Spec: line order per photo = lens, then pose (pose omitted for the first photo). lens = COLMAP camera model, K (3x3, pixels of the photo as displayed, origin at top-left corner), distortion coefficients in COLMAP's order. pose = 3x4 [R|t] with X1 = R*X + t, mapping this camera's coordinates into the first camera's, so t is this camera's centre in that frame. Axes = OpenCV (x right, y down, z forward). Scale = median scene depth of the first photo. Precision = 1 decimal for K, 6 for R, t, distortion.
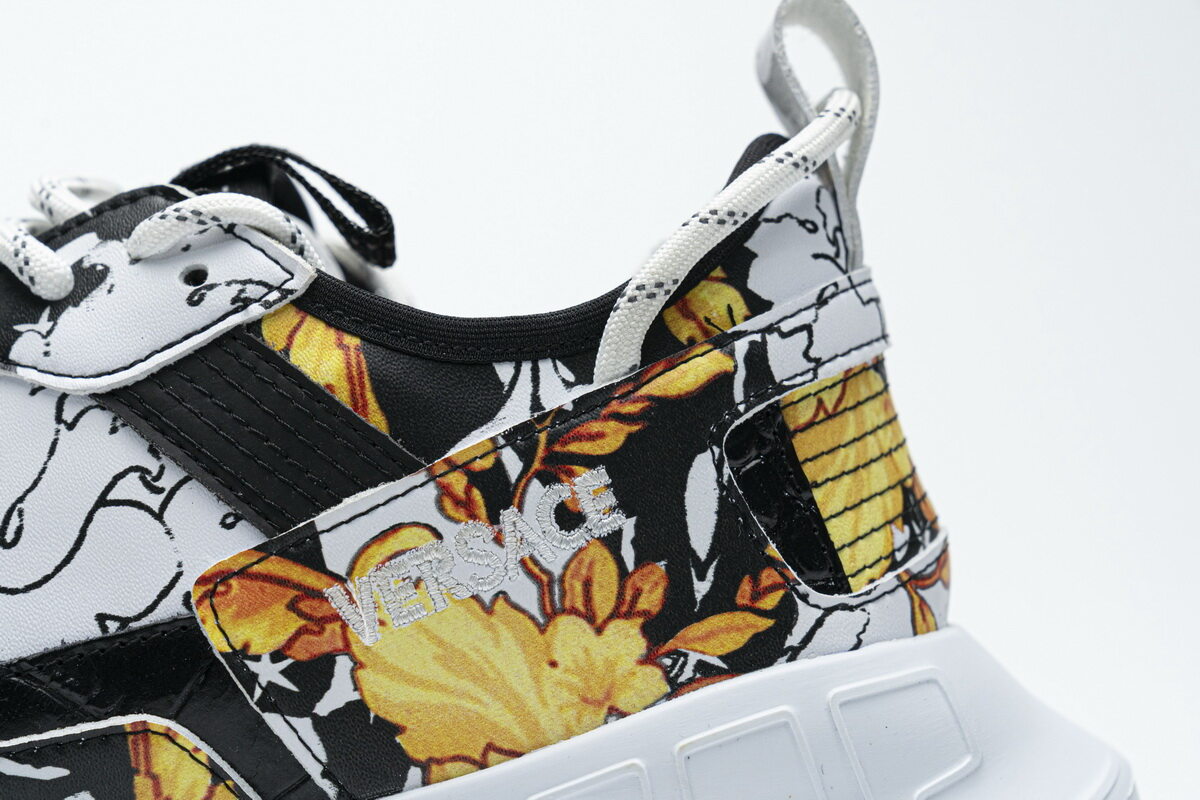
lens RADIAL K [[2354.1, 0, 600.0], [0, 2354.1, 400.0], [0, 0, 1]] dist [0.028696, -0.217097]
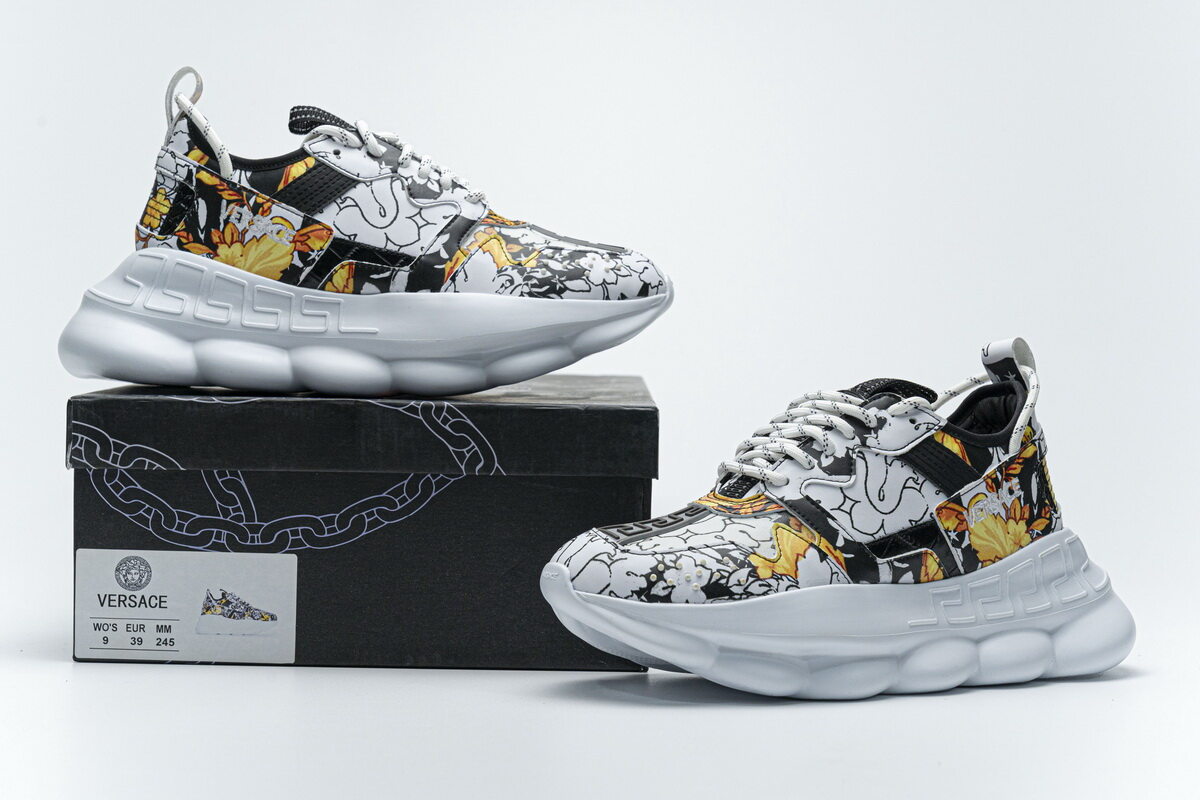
lens RADIAL K [[2042.6, 0, 600.0], [0, 2042.6, 400.0], [0, 0, 1]] dist [0.006704, 0.033468]
pose [[0.859367, 0.021673, 0.510900, -2.092273], [0.003026, 0.998868, -0.047464, 0.055779], [-0.511350, 0.042335, 0.858329, -1.309780]]
